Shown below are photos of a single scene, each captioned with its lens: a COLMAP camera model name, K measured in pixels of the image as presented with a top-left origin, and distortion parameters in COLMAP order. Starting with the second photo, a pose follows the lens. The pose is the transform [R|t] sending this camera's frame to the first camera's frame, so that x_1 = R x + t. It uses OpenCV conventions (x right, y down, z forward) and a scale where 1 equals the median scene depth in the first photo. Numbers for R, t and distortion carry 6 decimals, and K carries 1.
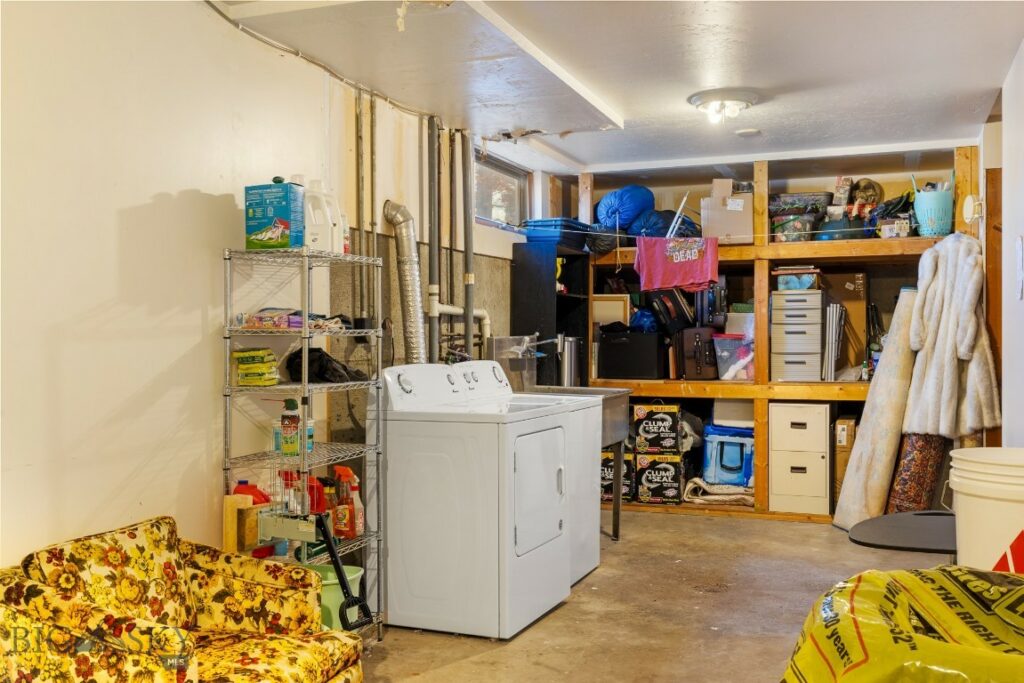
lens RADIAL K [[983.9, 0, 512.0], [0, 983.9, 341.5], [0, 0, 1]] dist [0.005399, 0.000864]
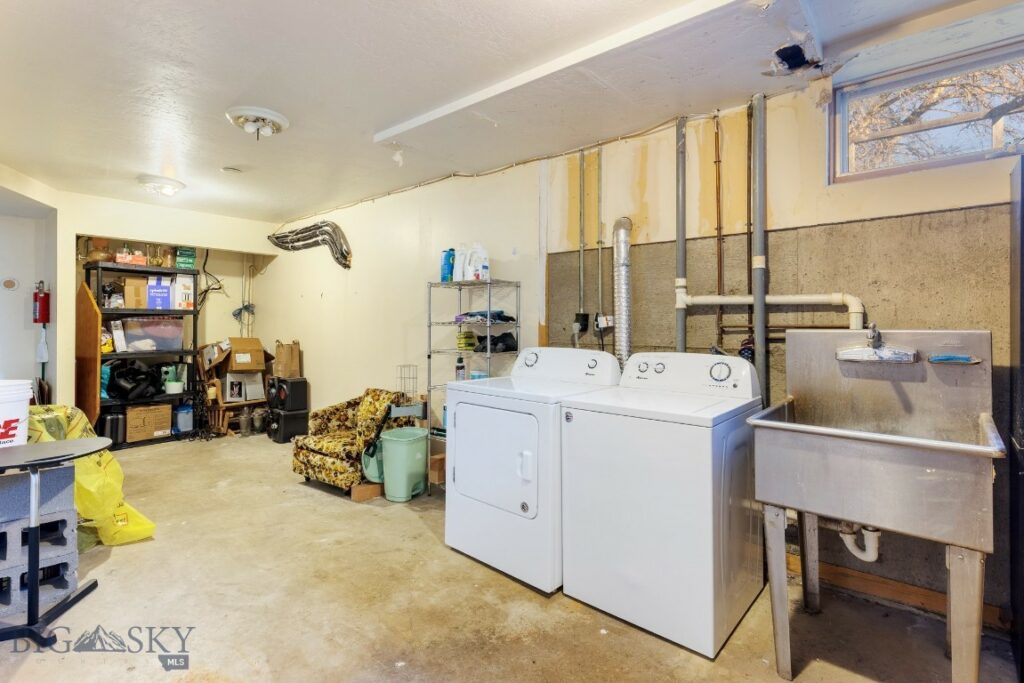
lens RADIAL K [[499.0, 0, 510.3], [0, 499.0, 322.7], [0, 0, 1]] dist [0.000079, -0.000008]
pose [[-0.341418, 0.000849, -0.939911, 0.586296], [-0.004388, 0.999987, 0.002497, -0.012893], [0.939901, 0.004977, -0.341409, 1.226307]]
